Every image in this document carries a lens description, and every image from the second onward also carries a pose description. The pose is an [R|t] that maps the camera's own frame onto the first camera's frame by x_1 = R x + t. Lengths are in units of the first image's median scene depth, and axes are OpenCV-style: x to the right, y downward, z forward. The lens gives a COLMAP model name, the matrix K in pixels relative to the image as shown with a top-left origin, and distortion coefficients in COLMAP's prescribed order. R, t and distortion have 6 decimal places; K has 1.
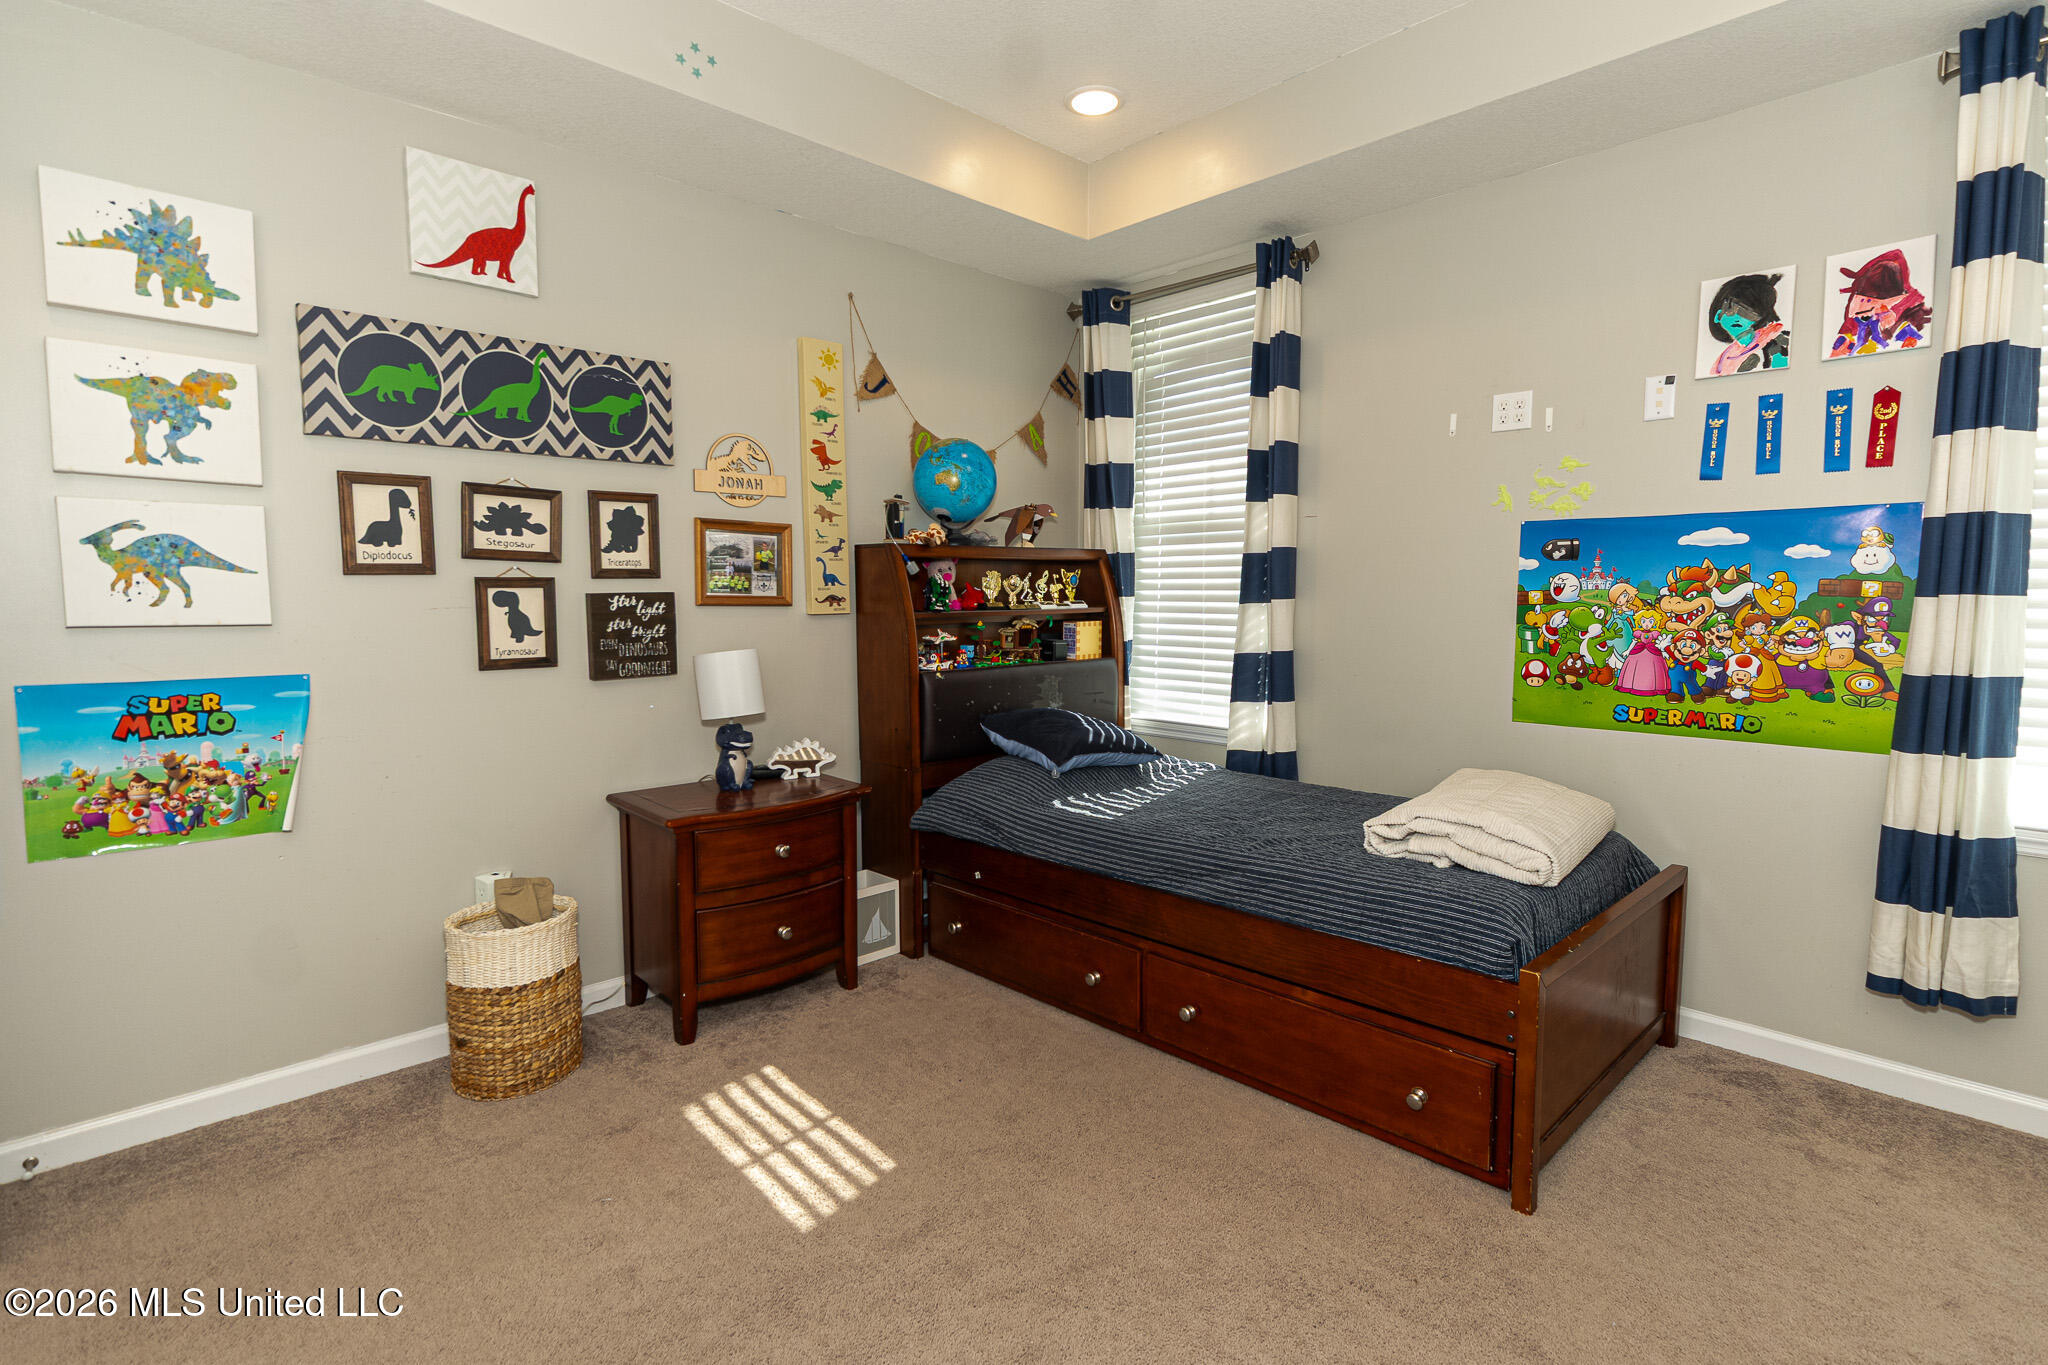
lens RADIAL K [[972.8, 0, 1044.6], [0, 972.8, 676.4], [0, 0, 1]] dist [-0.004890, 0.001938]
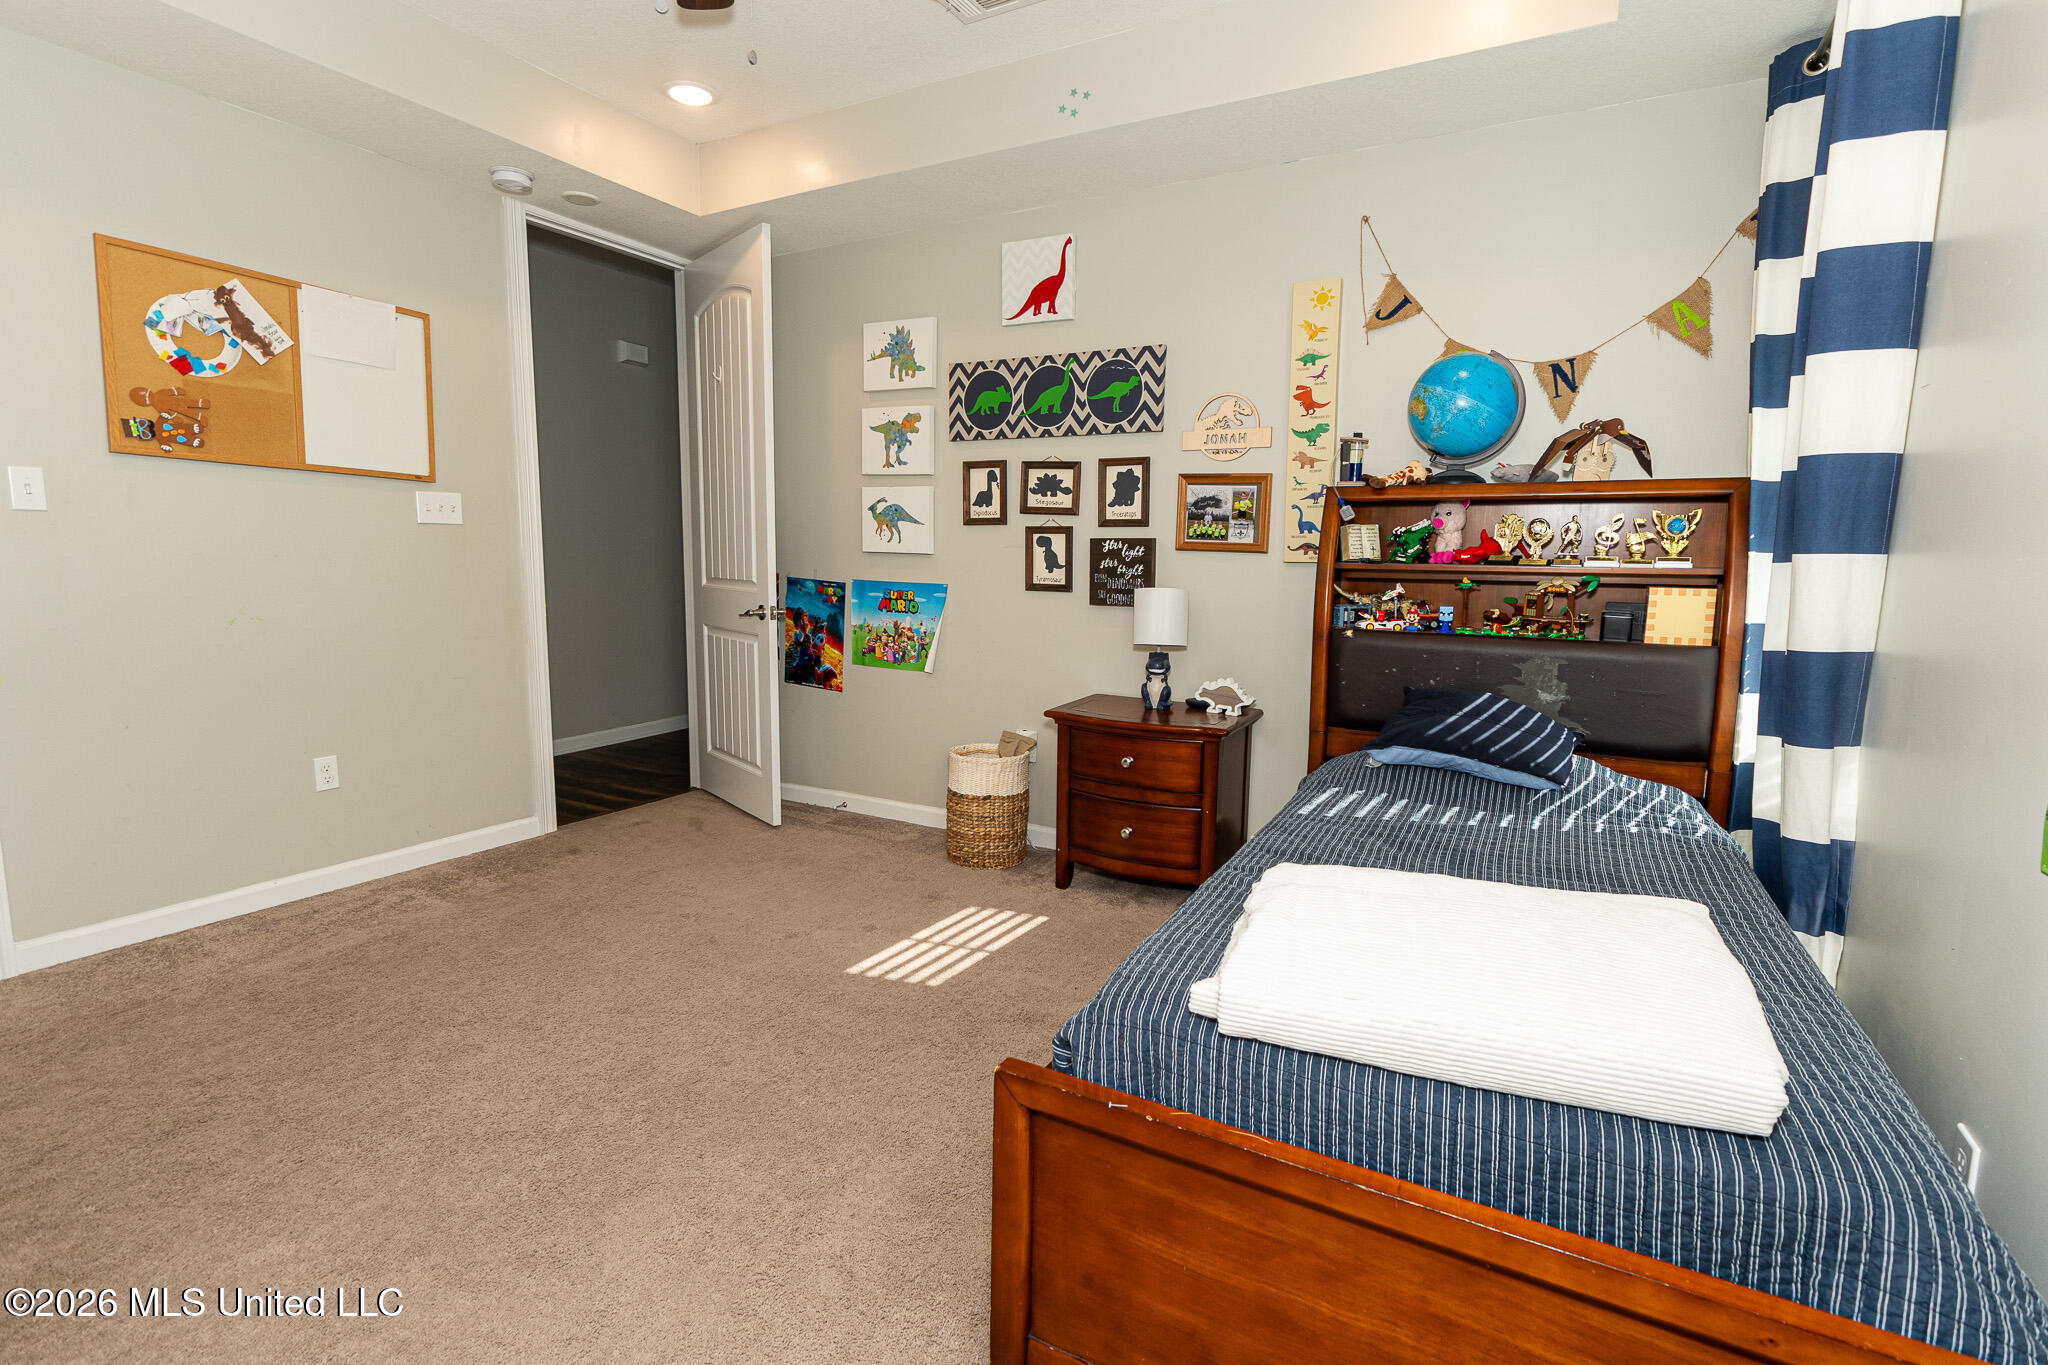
lens RADIAL K [[972.8, 0, 1031.5], [0, 972.8, 682.4], [0, 0, 1]] dist [-0.004890, 0.001938]
pose [[0.290835, 0.136848, -0.946936, 0.811444], [-0.099975, 0.988647, 0.112171, -0.033443], [0.951535, 0.062047, 0.301215, 0.559264]]
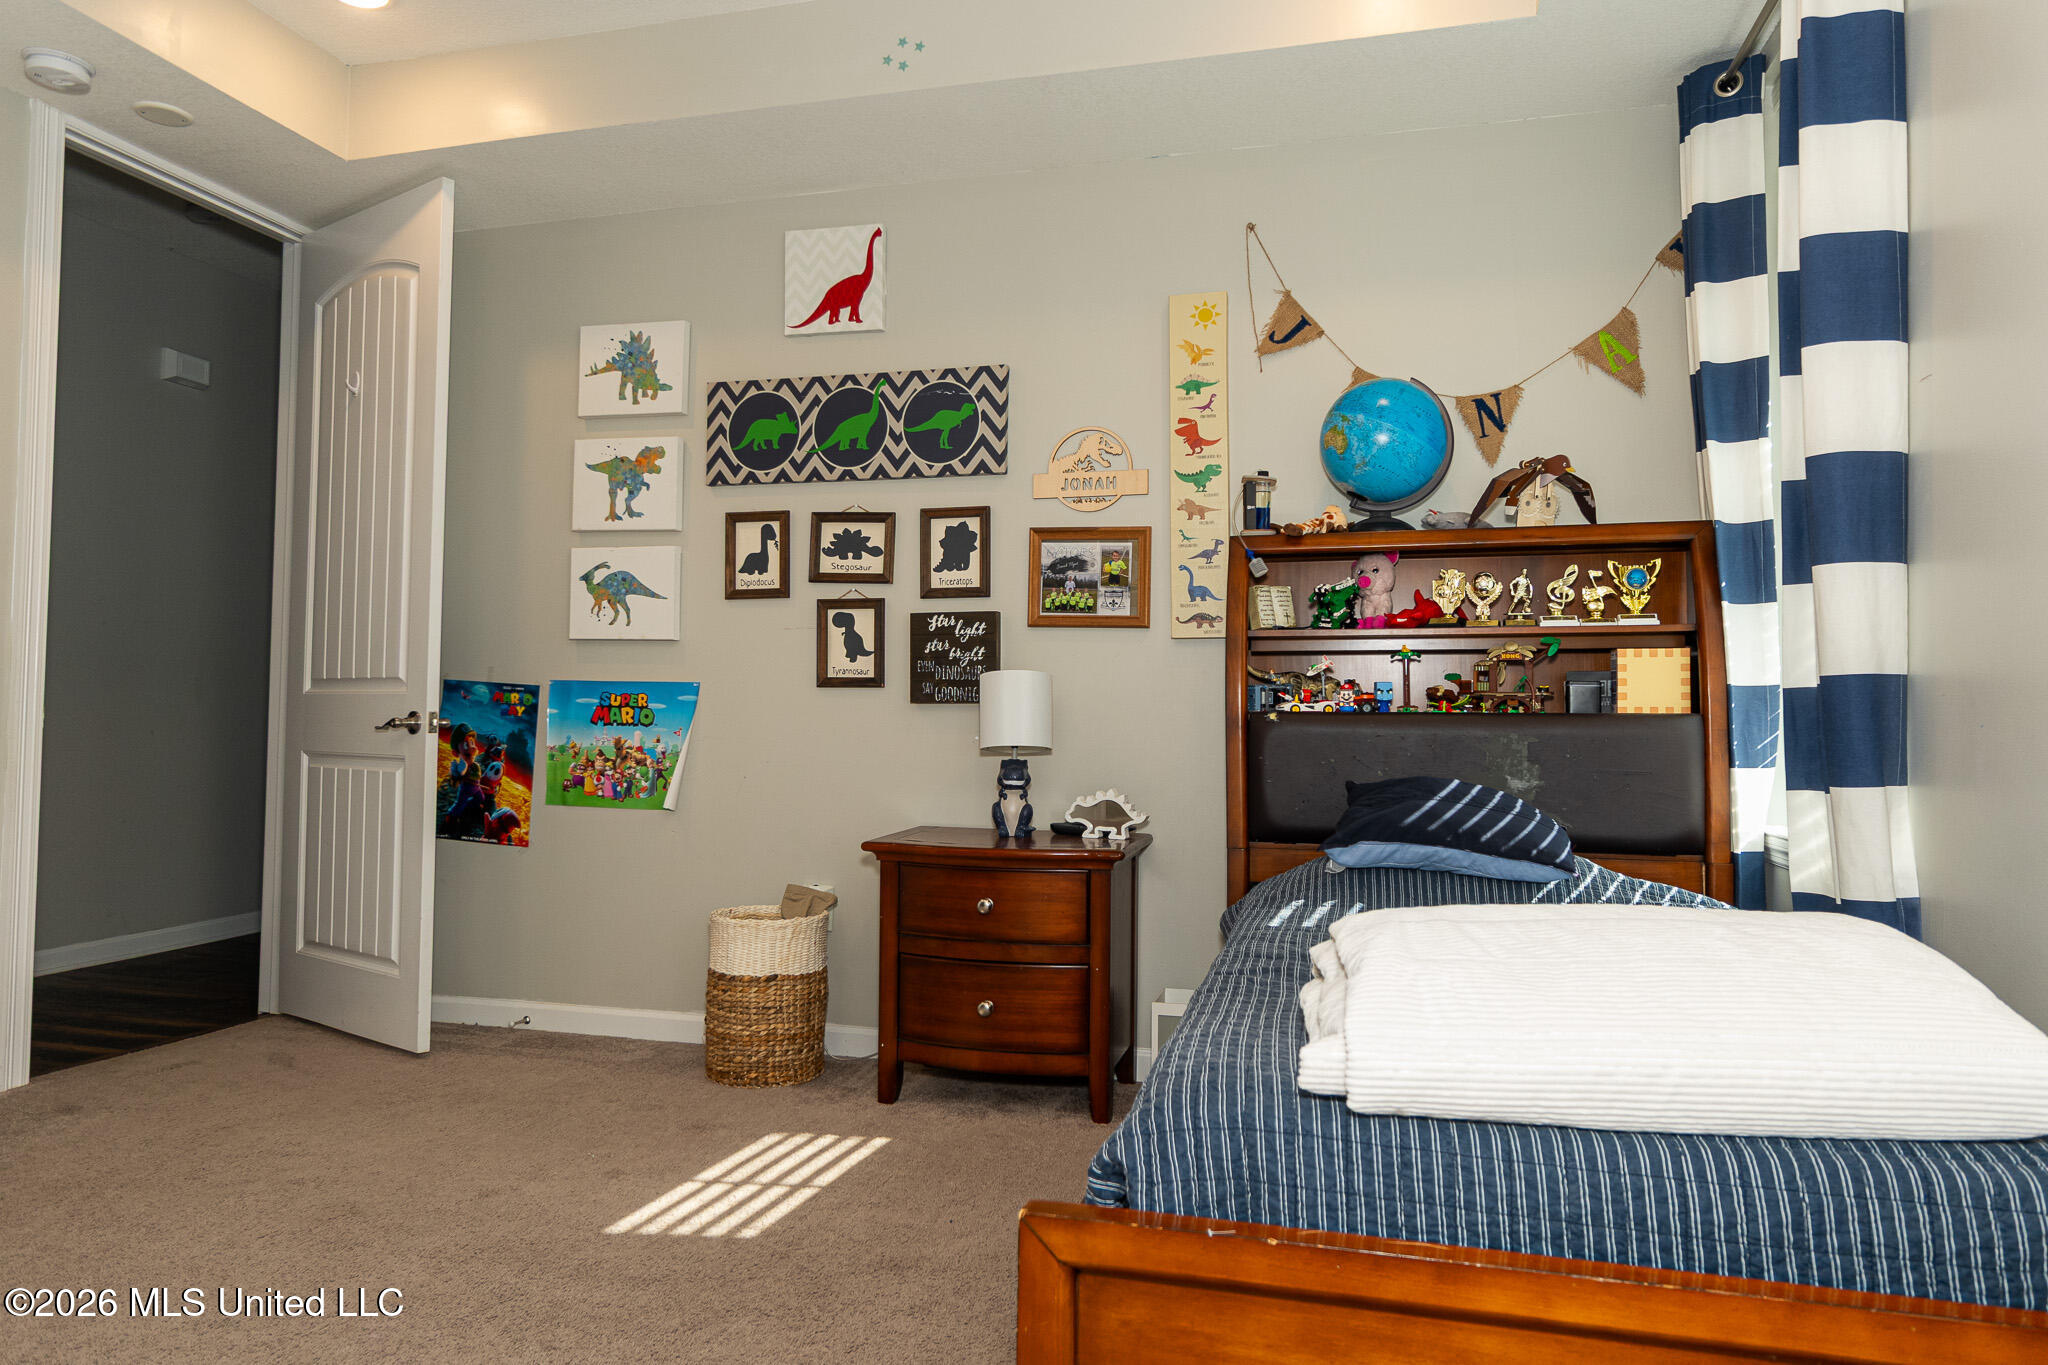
lens RADIAL K [[1319.5, 0, 1034.2], [0, 1319.5, 683.4], [0, 0, 1]] dist [-0.000783, 0.000652]
pose [[0.516625, -0.021842, -0.855933, 0.750485], [-0.086360, 0.993247, -0.077472, 0.078804], [0.851845, 0.113943, 0.511250, 0.454622]]
